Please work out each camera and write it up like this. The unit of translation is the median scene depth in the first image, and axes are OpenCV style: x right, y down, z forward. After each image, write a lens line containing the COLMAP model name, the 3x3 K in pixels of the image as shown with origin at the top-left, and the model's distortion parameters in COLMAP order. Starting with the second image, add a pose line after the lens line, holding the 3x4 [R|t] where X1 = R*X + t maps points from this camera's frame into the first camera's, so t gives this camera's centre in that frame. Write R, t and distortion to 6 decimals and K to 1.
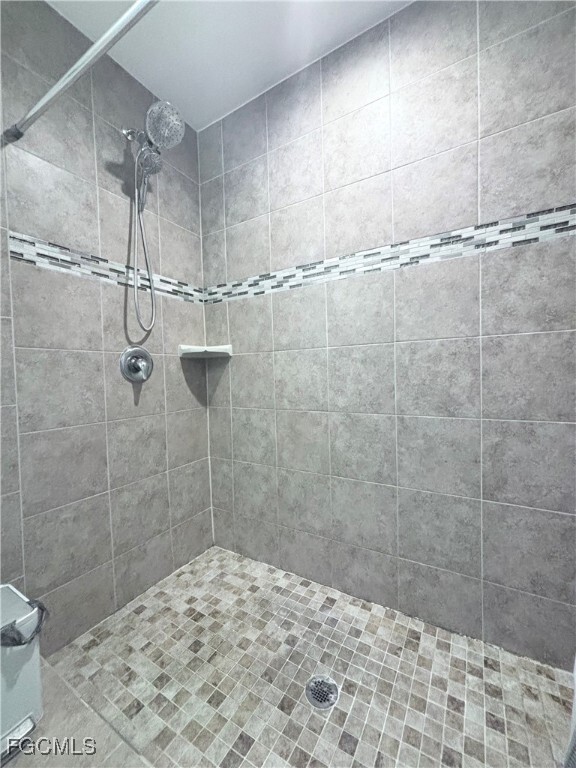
lens RADIAL K [[309.8, 0, 287.6], [0, 309.8, 382.7], [0, 0, 1]] dist [0.001963, -0.000166]
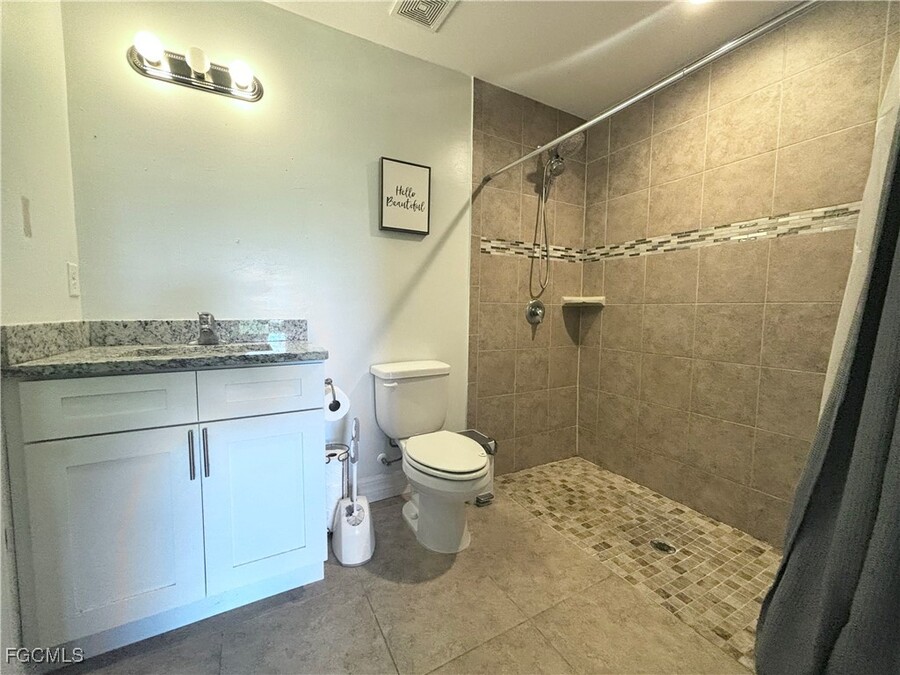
lens RADIAL K [[363.1, 0, 449.0], [0, 363.1, 336.7], [0, 0, 1]] dist [0.001963, -0.000166]
pose [[0.863449, 0.073592, -0.499038, 0.015905], [-0.048053, 0.996802, 0.063854, -0.032943], [0.502141, -0.031155, 0.864224, -0.675915]]
